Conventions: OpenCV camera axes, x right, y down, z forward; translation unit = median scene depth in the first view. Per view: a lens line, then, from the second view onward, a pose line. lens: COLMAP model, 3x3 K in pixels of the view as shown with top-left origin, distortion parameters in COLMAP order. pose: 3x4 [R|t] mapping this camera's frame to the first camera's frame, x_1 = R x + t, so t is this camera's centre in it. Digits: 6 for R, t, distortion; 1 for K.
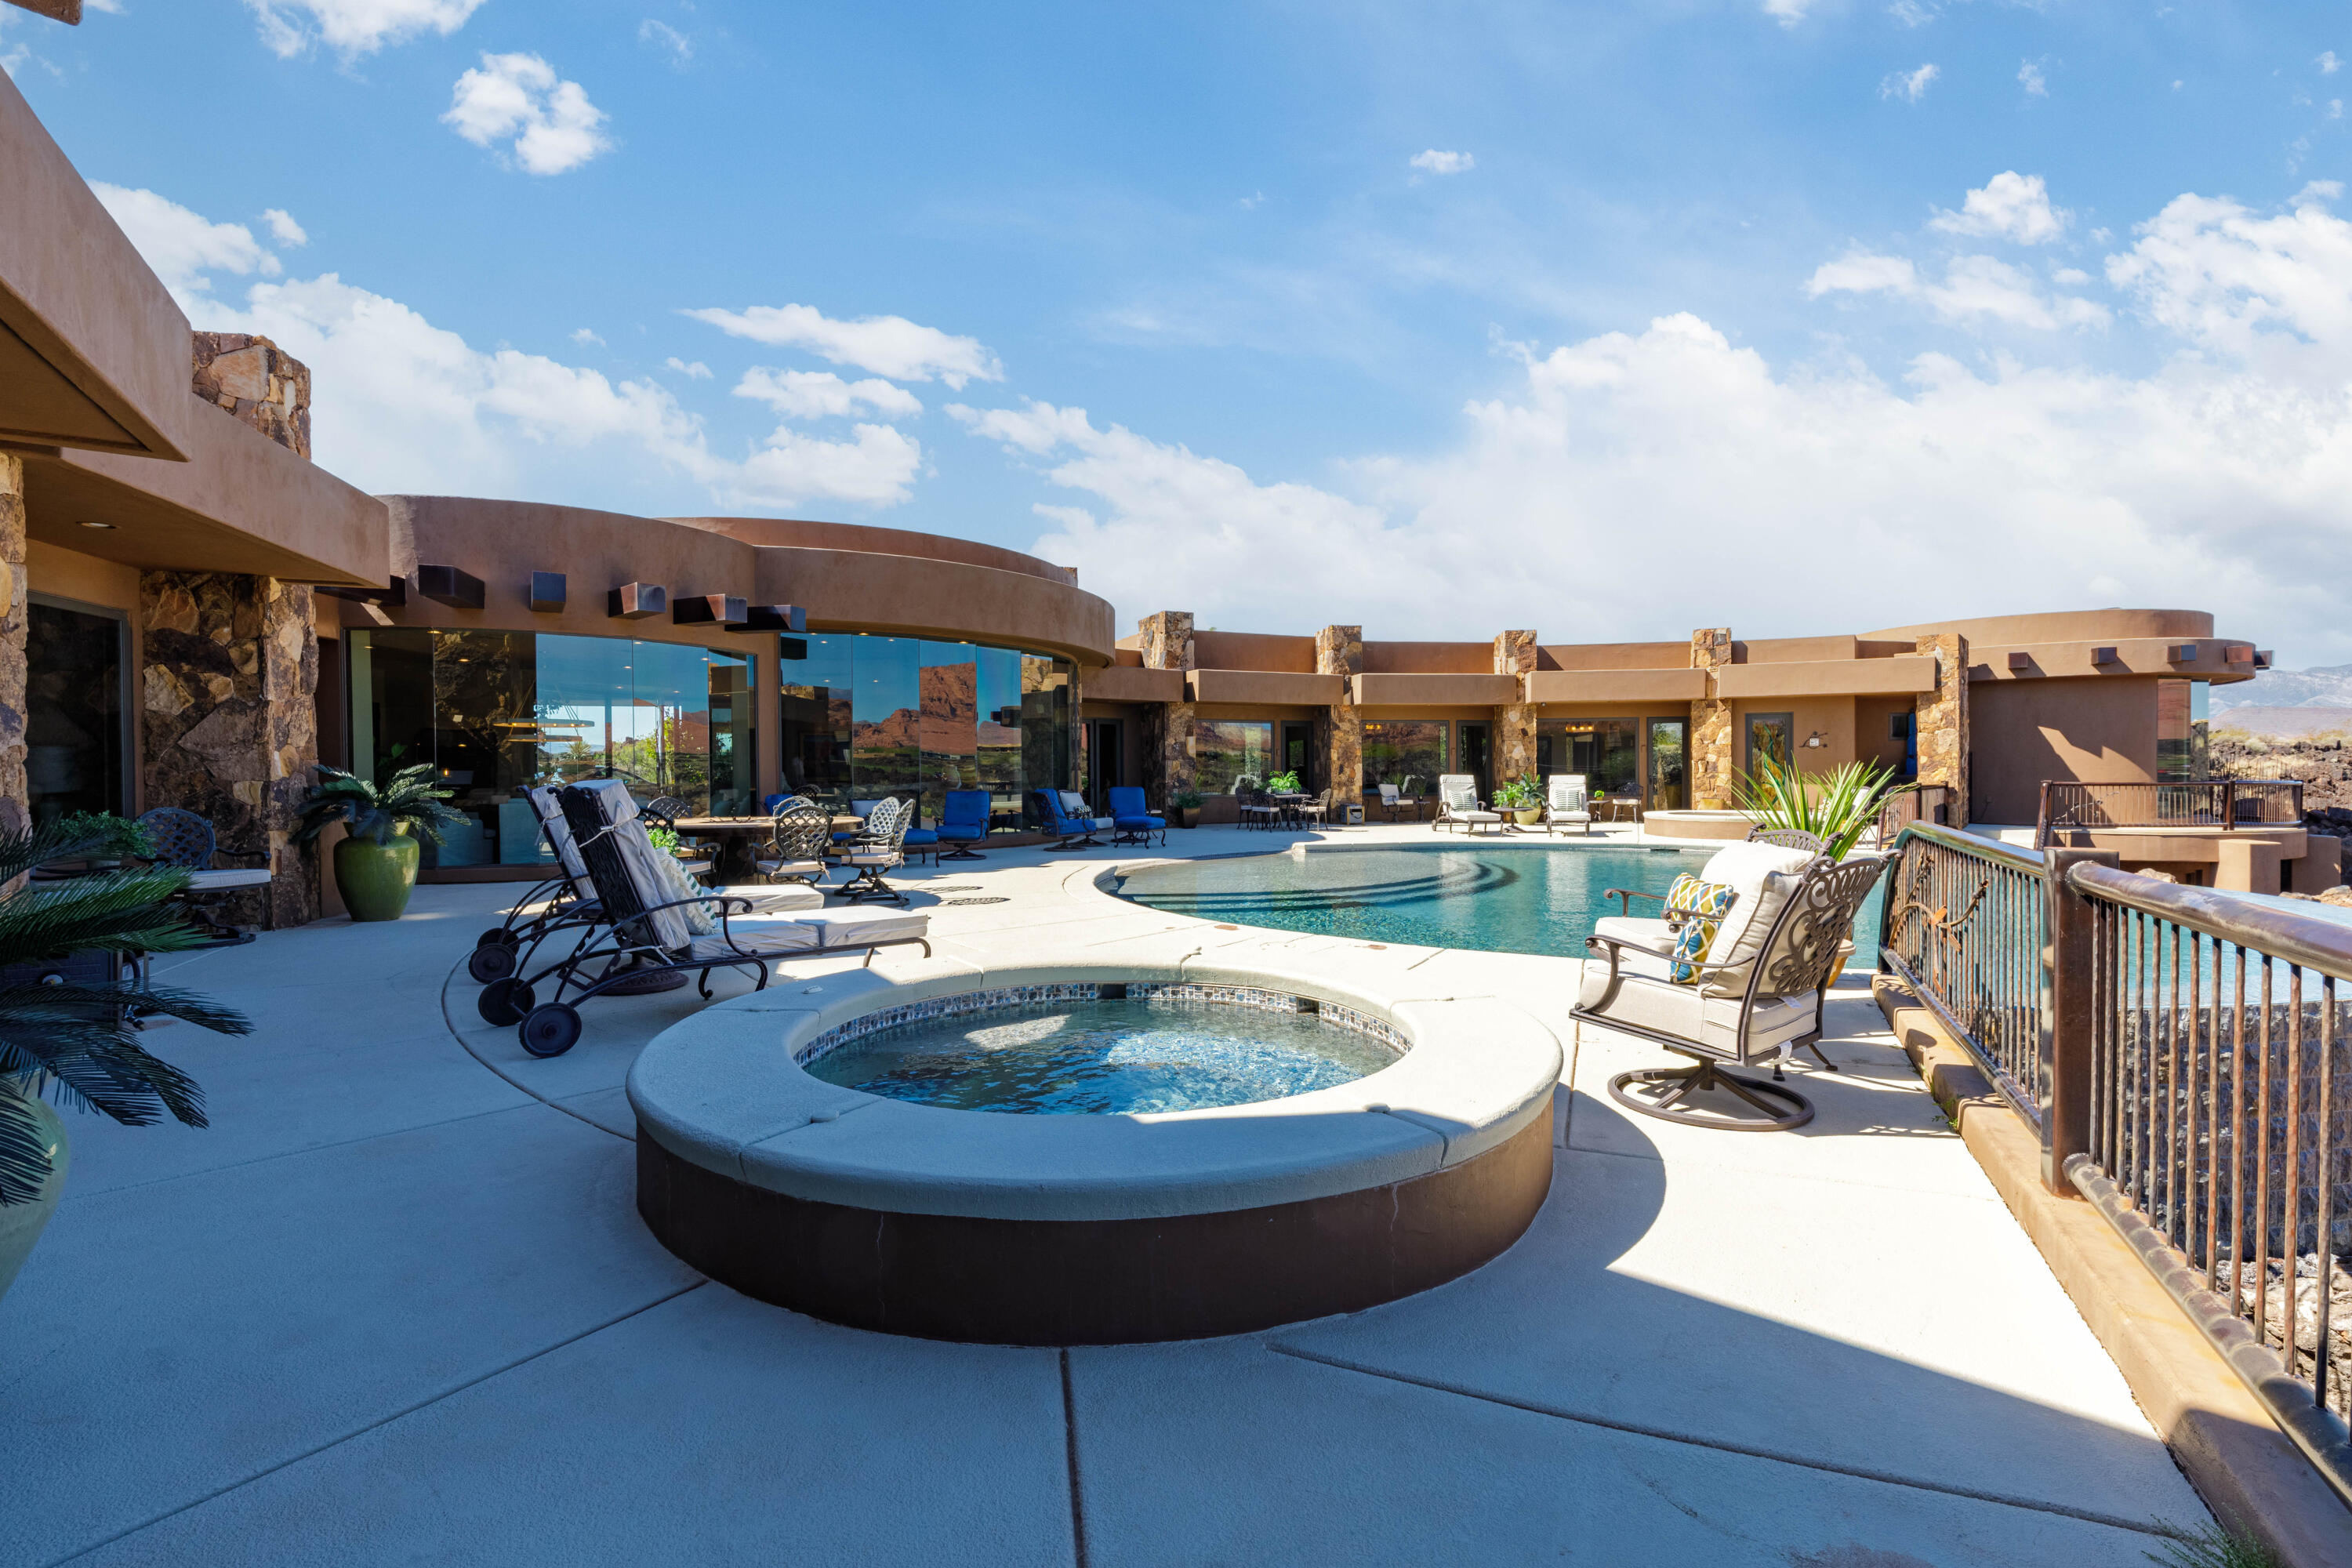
lens RADIAL K [[1050.6, 0, 1184.6], [0, 1050.6, 785.3], [0, 0, 1]] dist [0.008245, -0.002048]
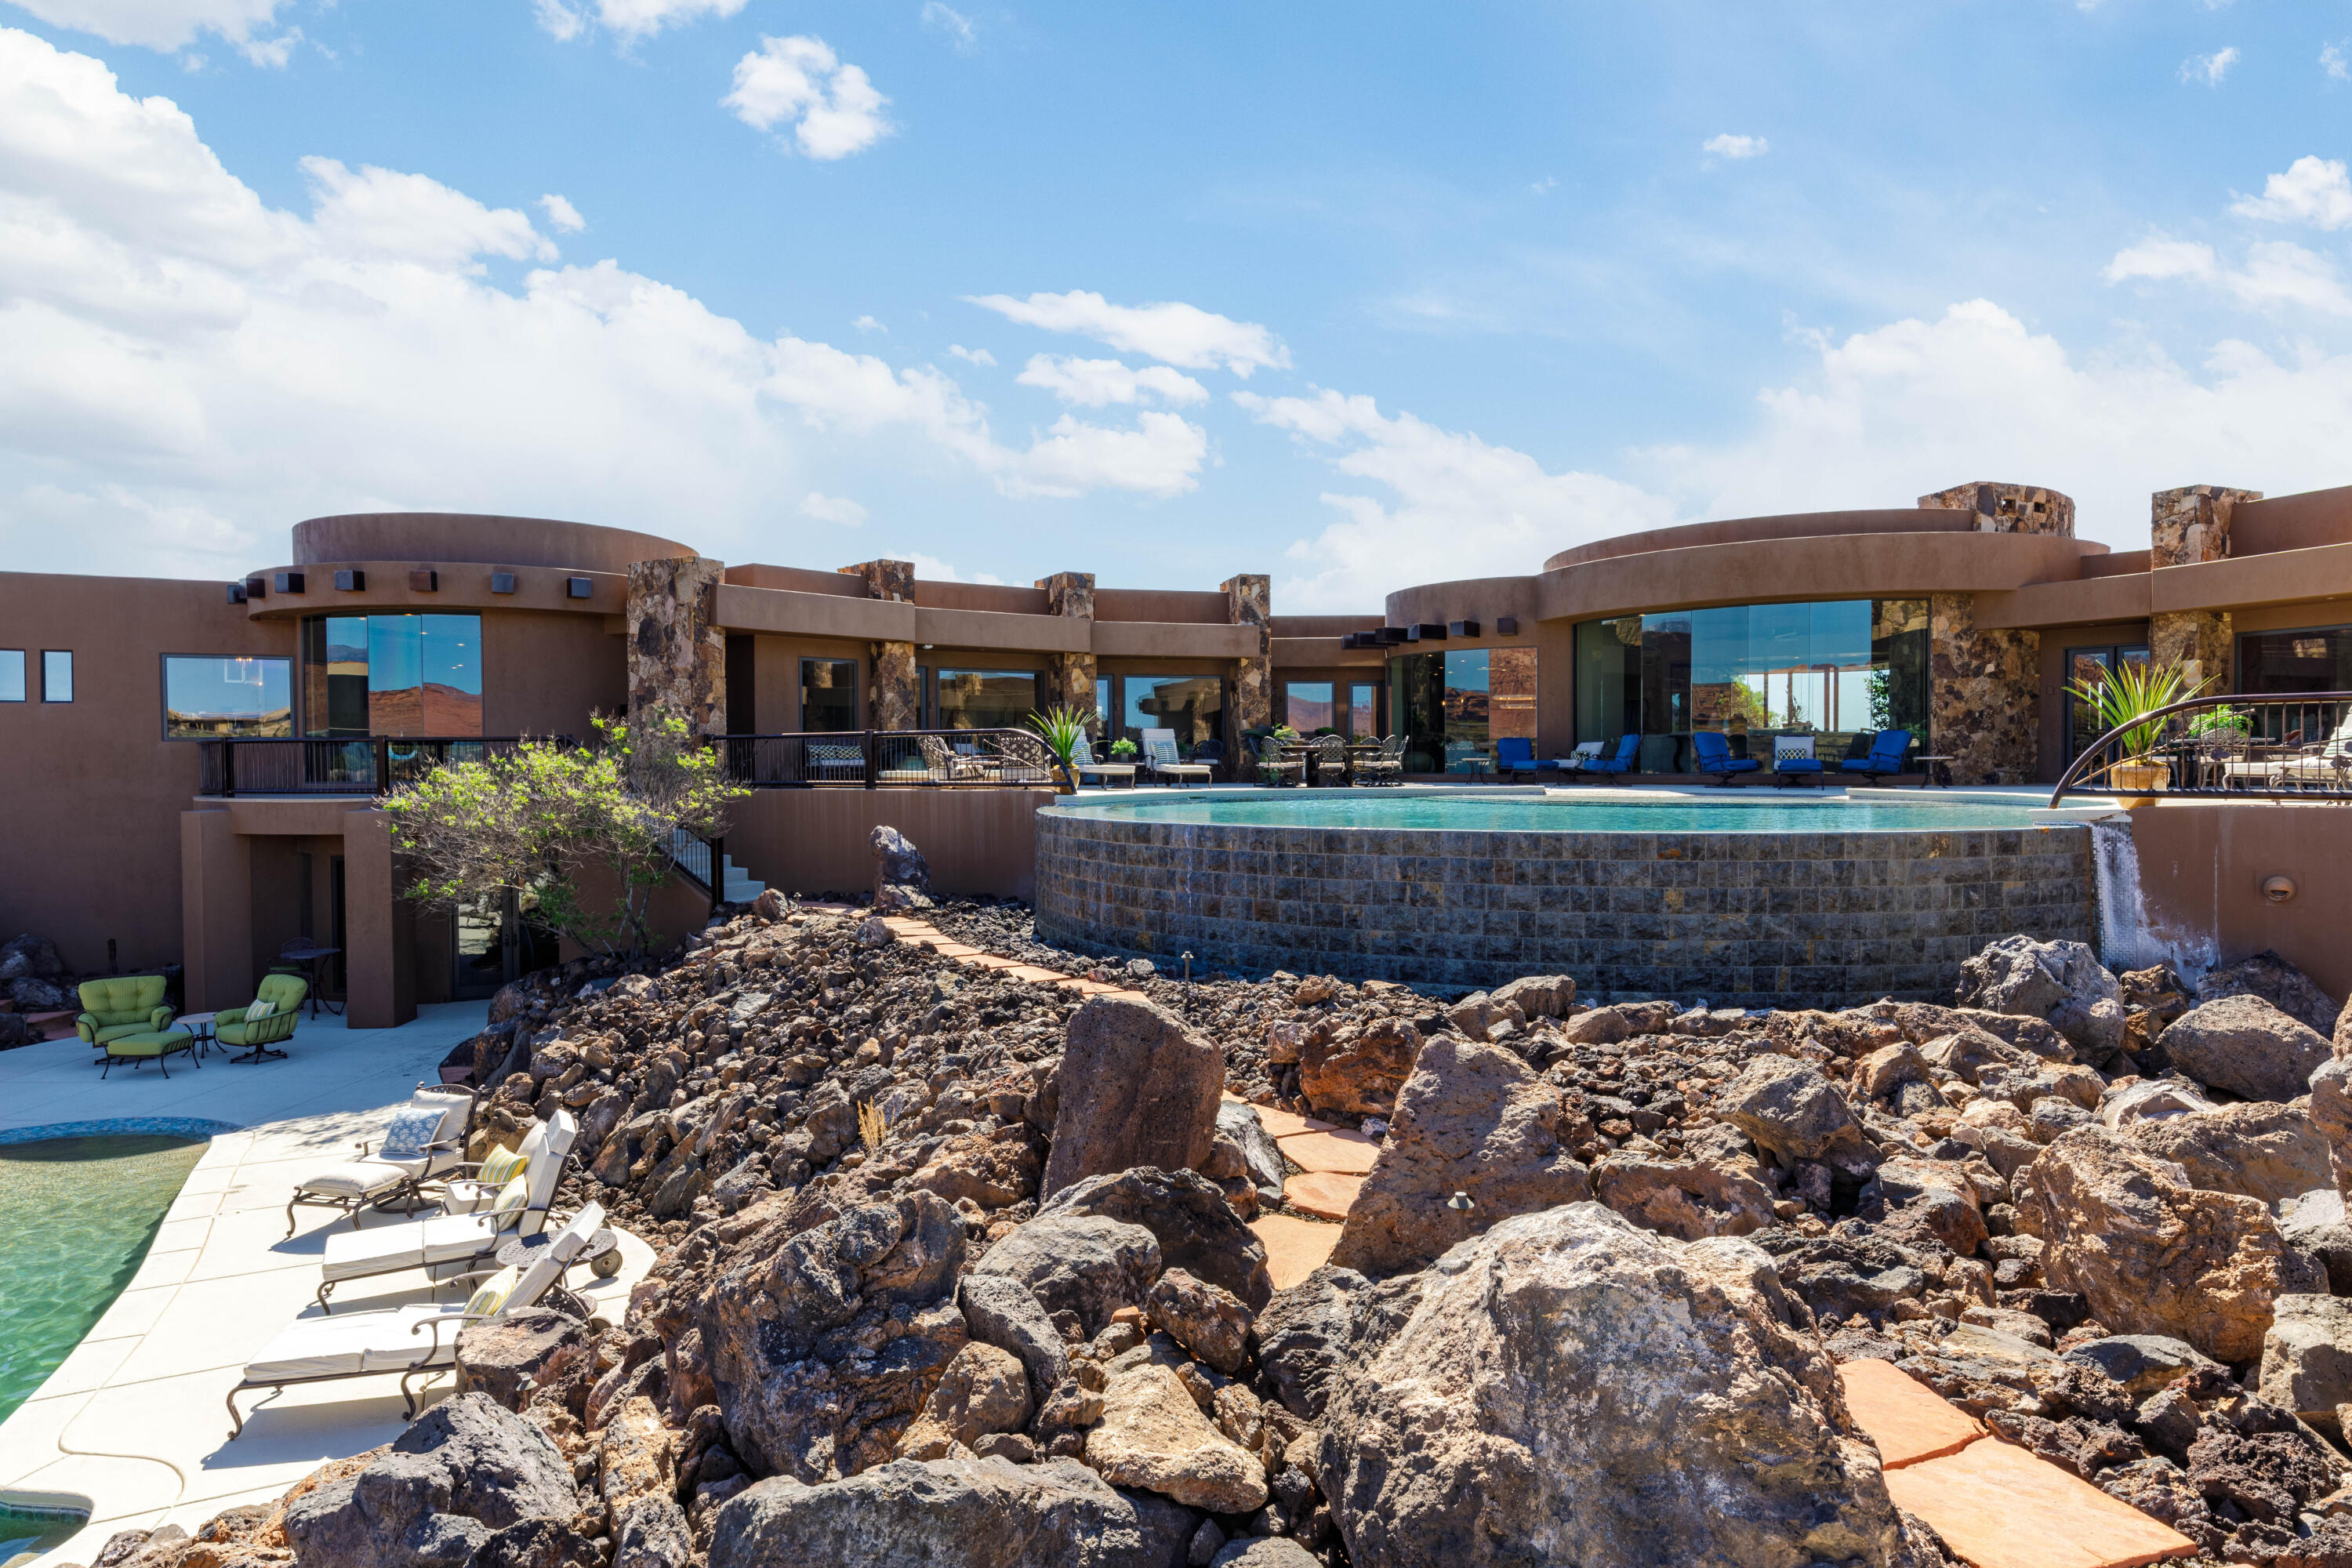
lens RADIAL K [[1269.2, 0, 1178.7], [0, 1269.2, 784.0], [0, 0, 1]] dist [0.008186, -0.006203]
pose [[-0.057412, 0.022976, -0.998086, 0.928987], [-0.006870, 0.999702, 0.023408, 0.023044], [0.998327, 0.008201, -0.057237, 0.367080]]
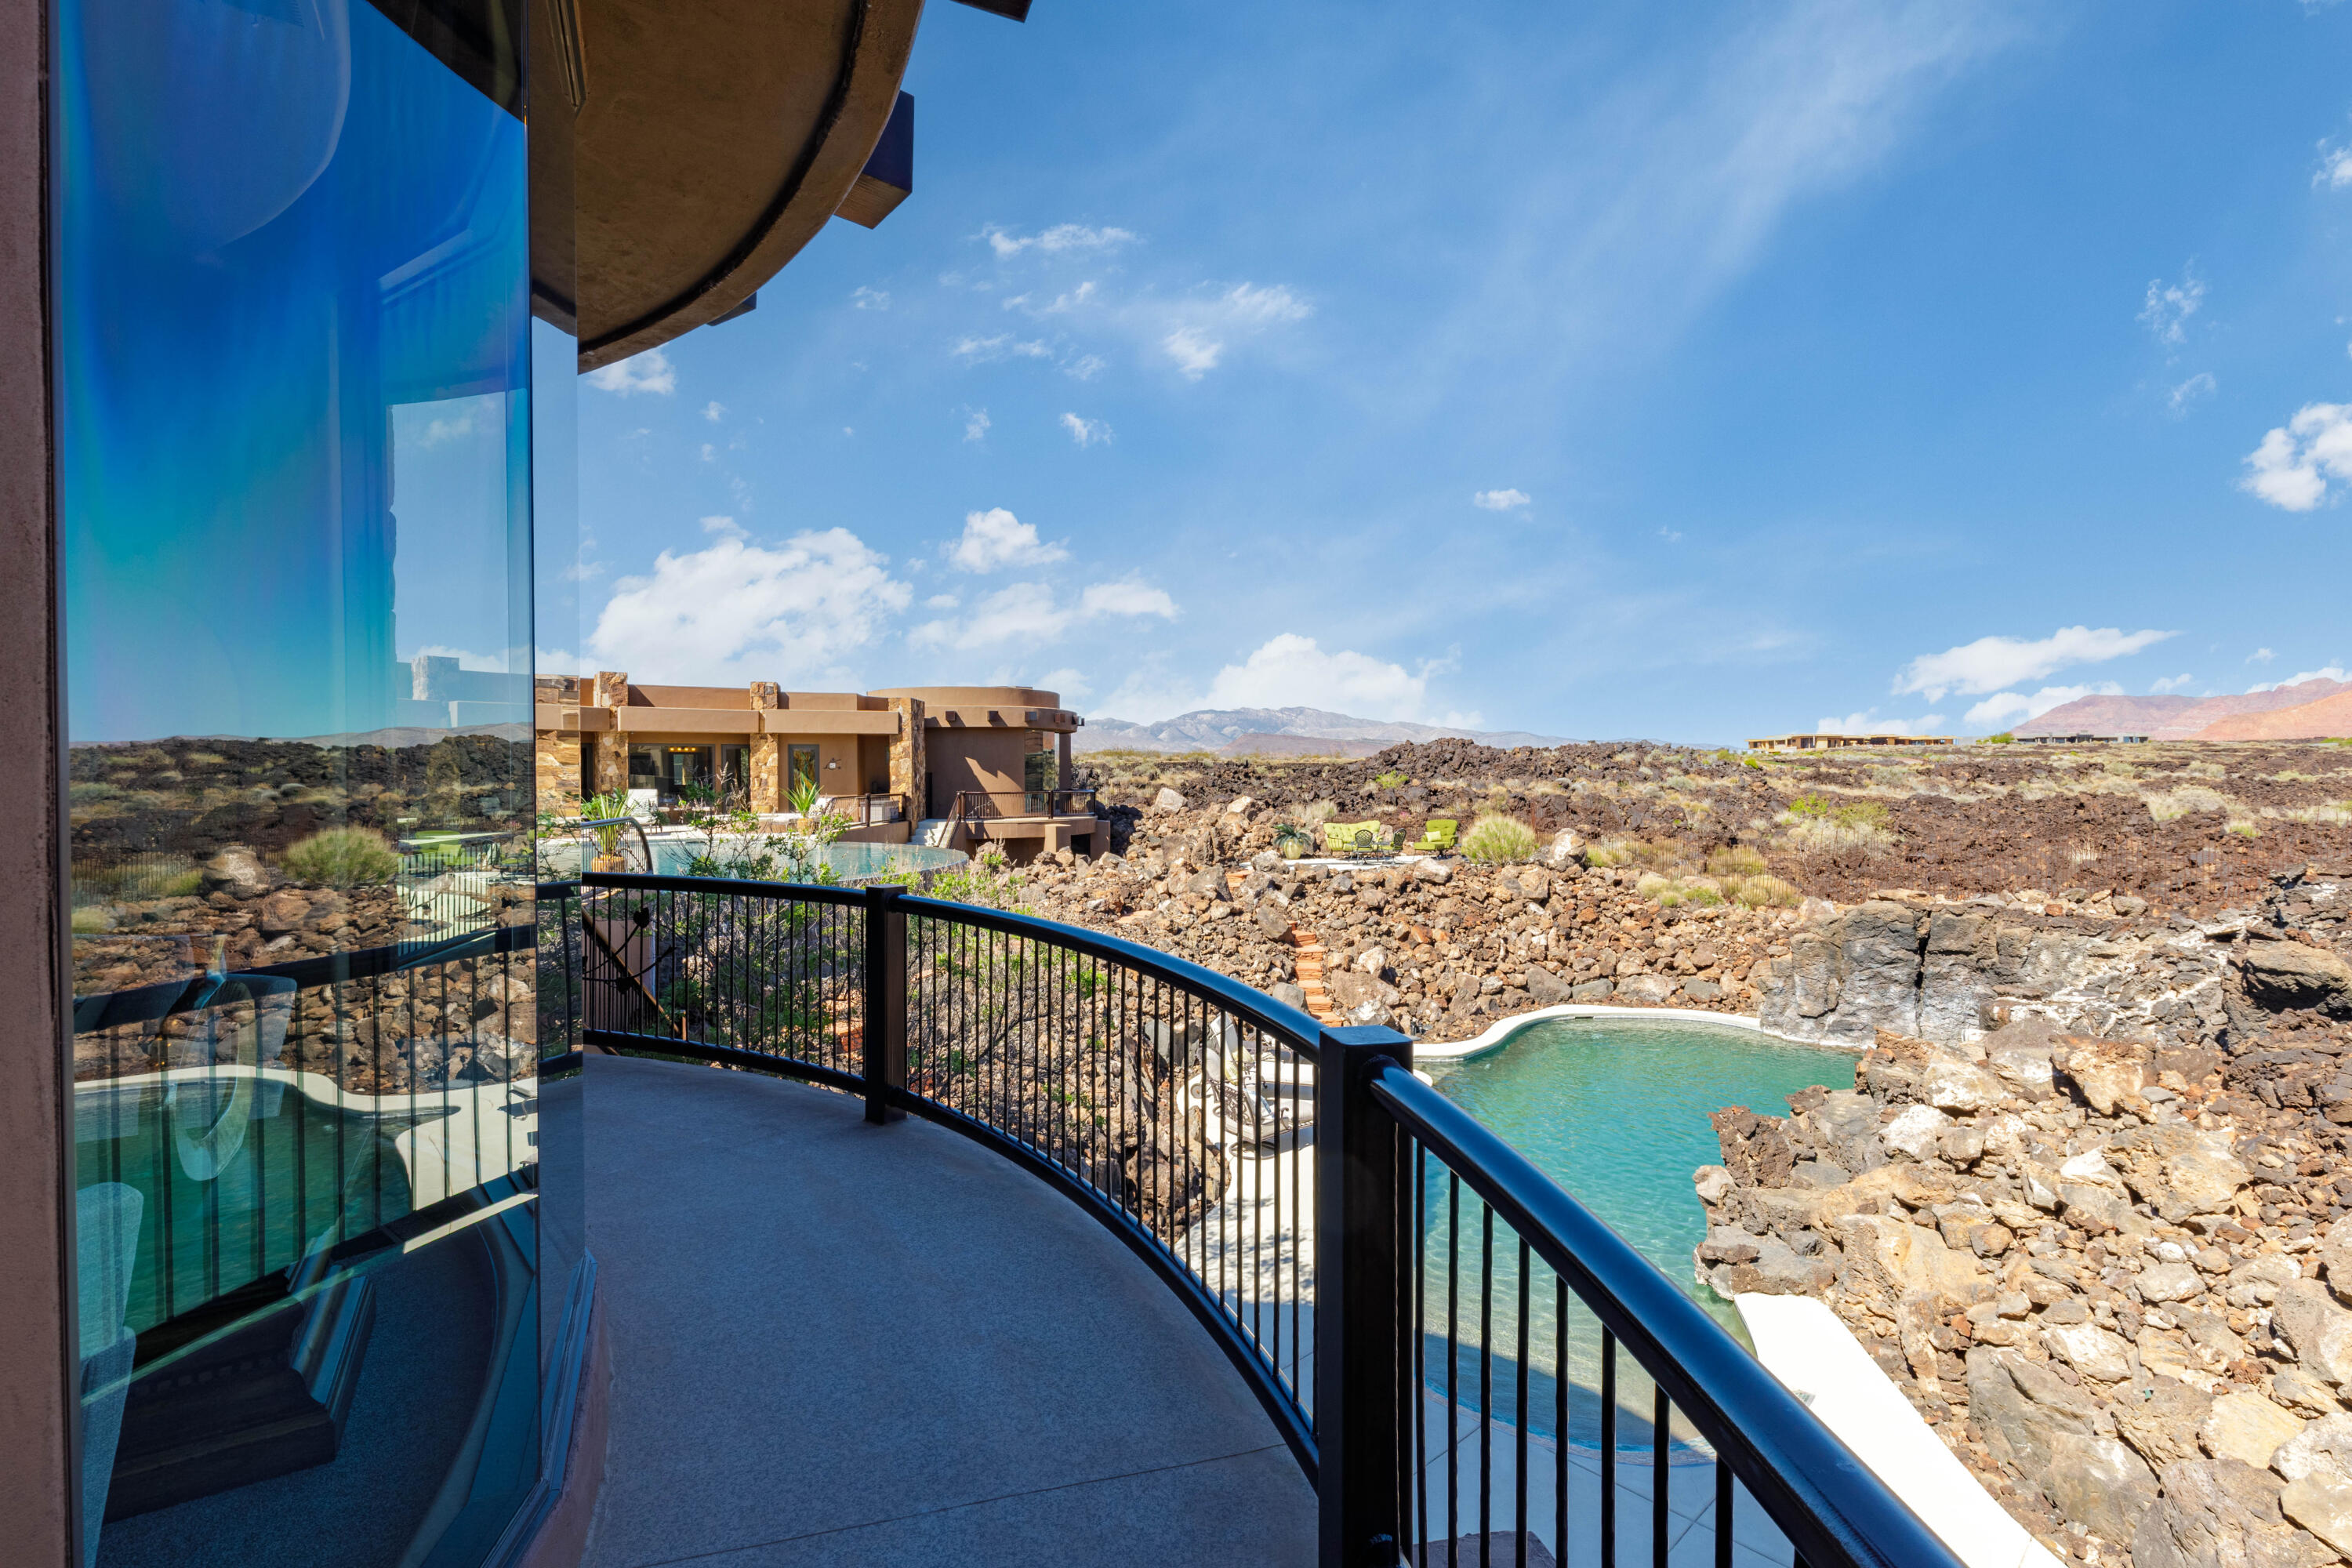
lens RADIAL K [[1050.6, 0, 1183.9], [0, 1050.6, 783.0], [0, 0, 1]] dist [0.008245, -0.002048]
pose [[0.749963, -0.001334, 0.661478, 0.001968], [0.006747, 0.999961, -0.005633, -0.005186], [-0.661445, 0.008688, 0.749943, -0.398551]]
